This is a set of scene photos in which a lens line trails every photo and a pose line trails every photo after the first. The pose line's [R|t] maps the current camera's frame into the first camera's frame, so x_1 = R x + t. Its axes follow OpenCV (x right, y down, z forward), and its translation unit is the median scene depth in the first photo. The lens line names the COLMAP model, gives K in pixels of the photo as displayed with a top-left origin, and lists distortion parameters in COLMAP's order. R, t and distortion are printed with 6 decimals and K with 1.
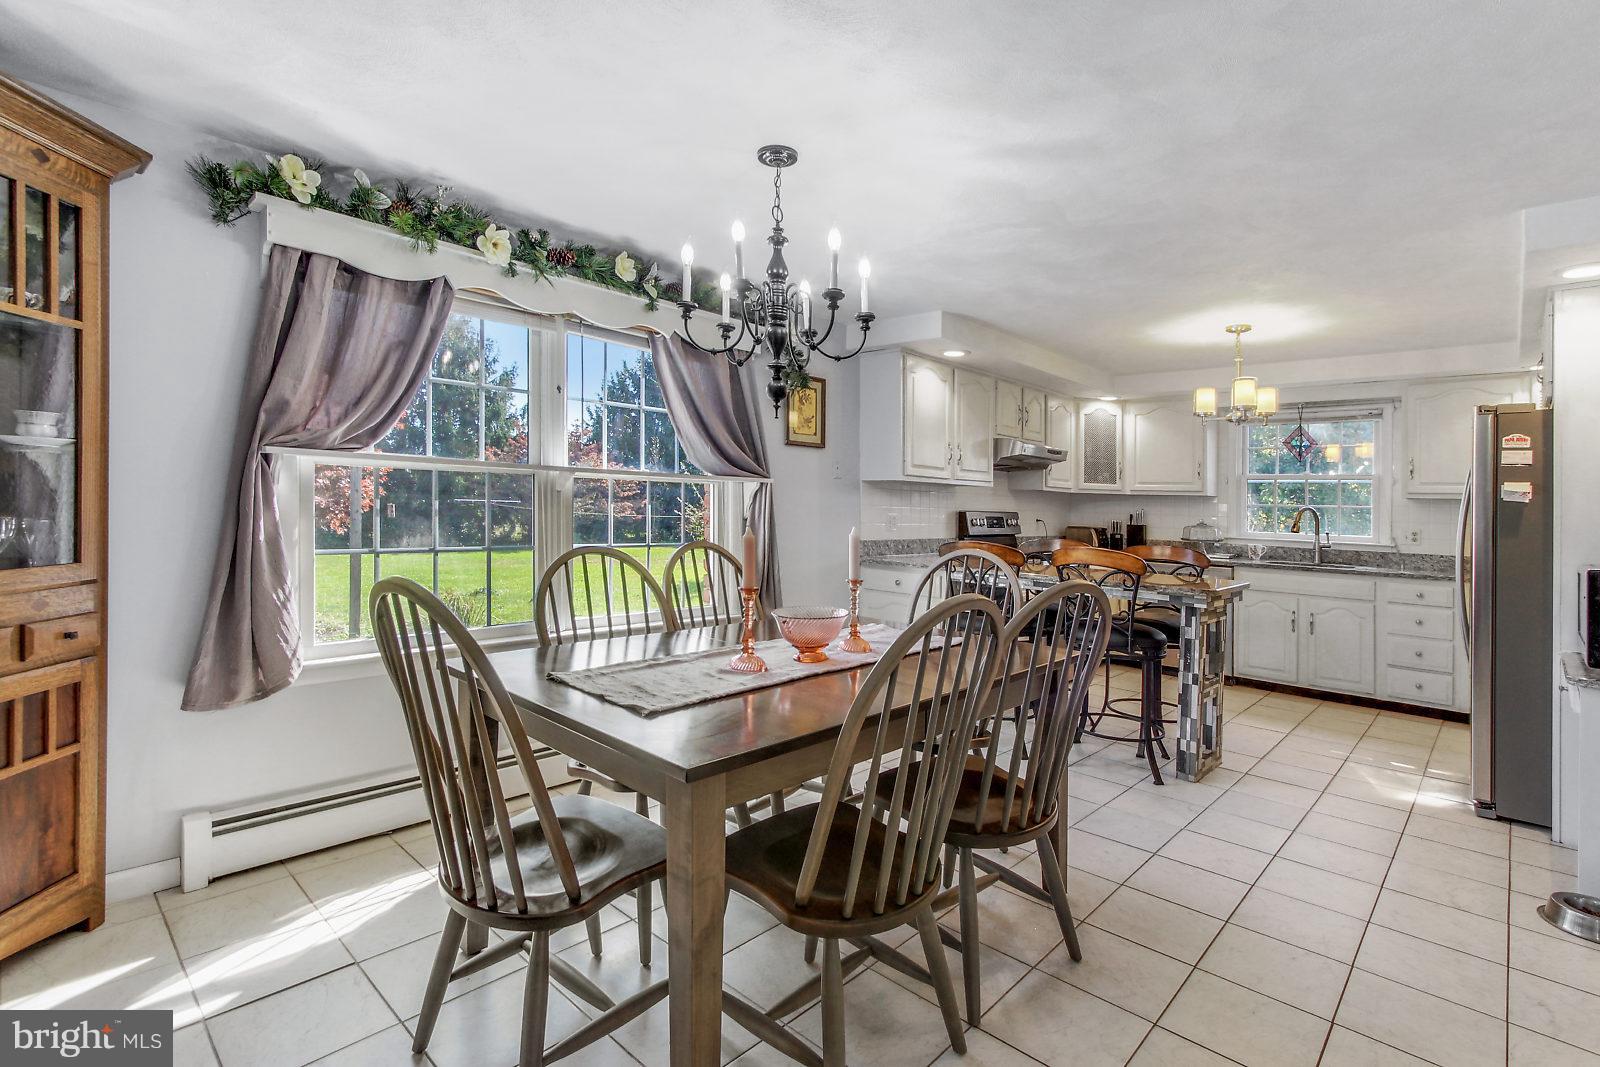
lens RADIAL K [[756.9, 0, 817.5], [0, 756.9, 492.0], [0, 0, 1]] dist [0.002818, 0.000017]
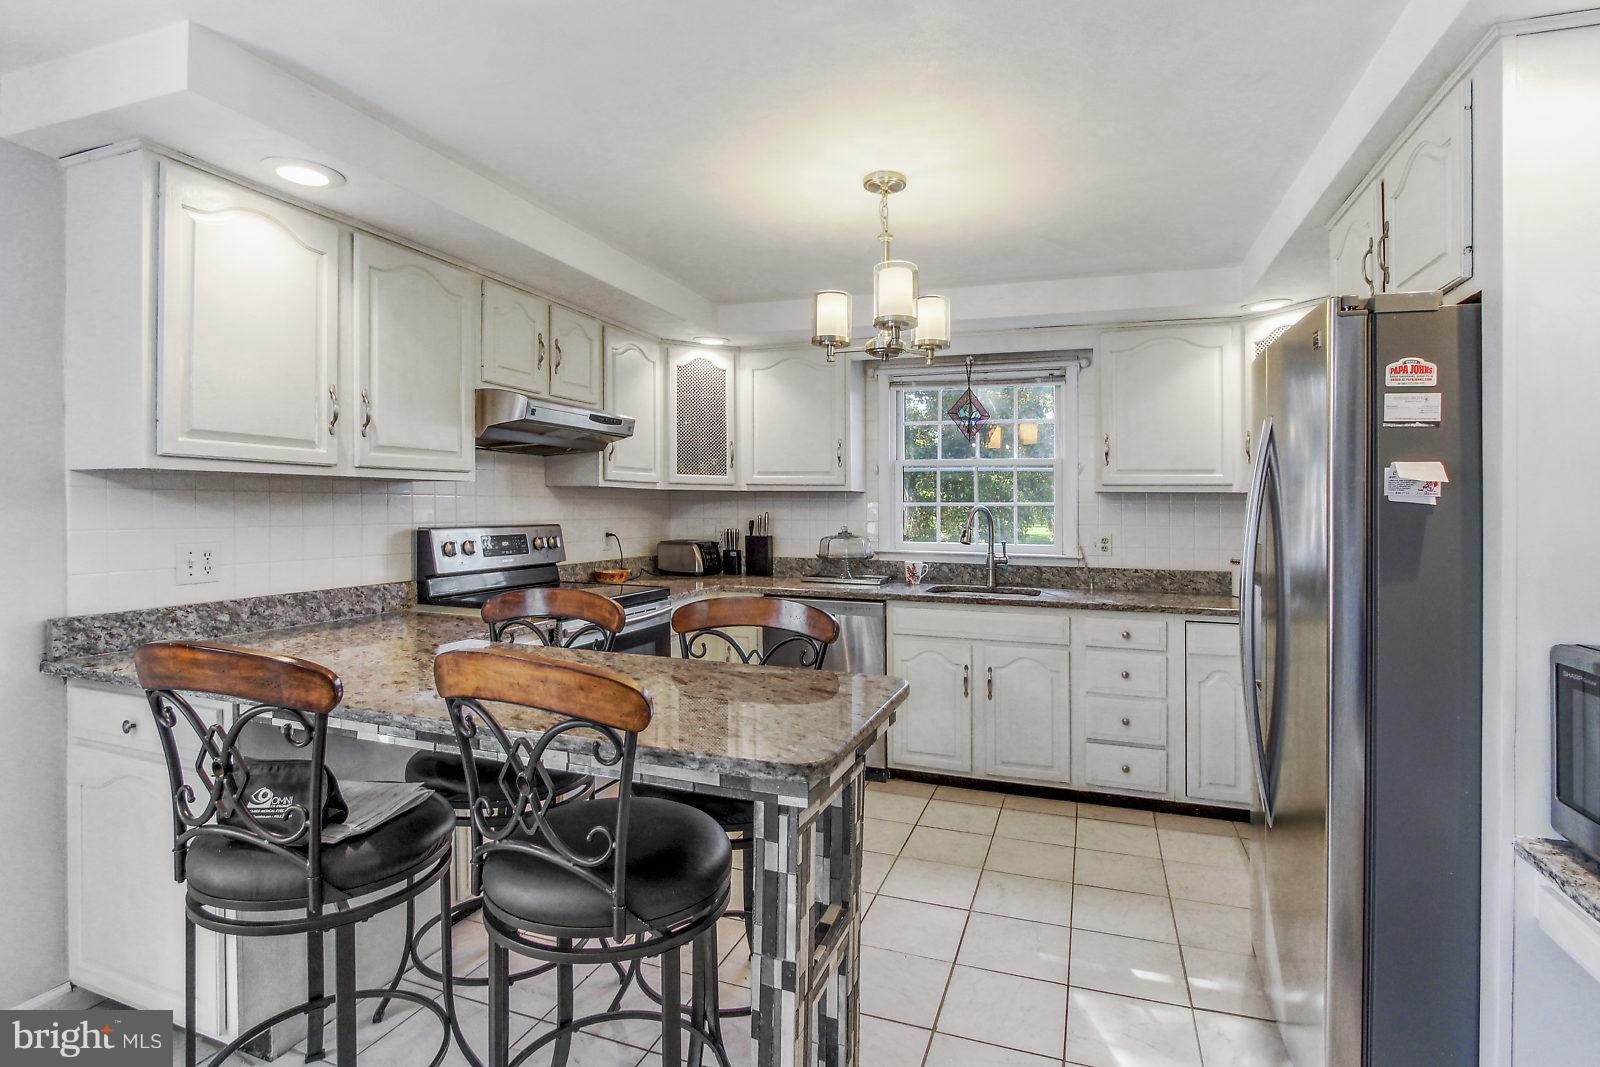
lens RADIAL K [[756.9, 0, 817.5], [0, 756.9, 492.0], [0, 0, 1]] dist [0.002818, 0.000017]
pose [[0.919999, -0.015120, 0.391629, 0.247021], [0.011894, 0.999872, 0.010661, -0.002213], [-0.391740, -0.005150, 0.920061, 0.433718]]
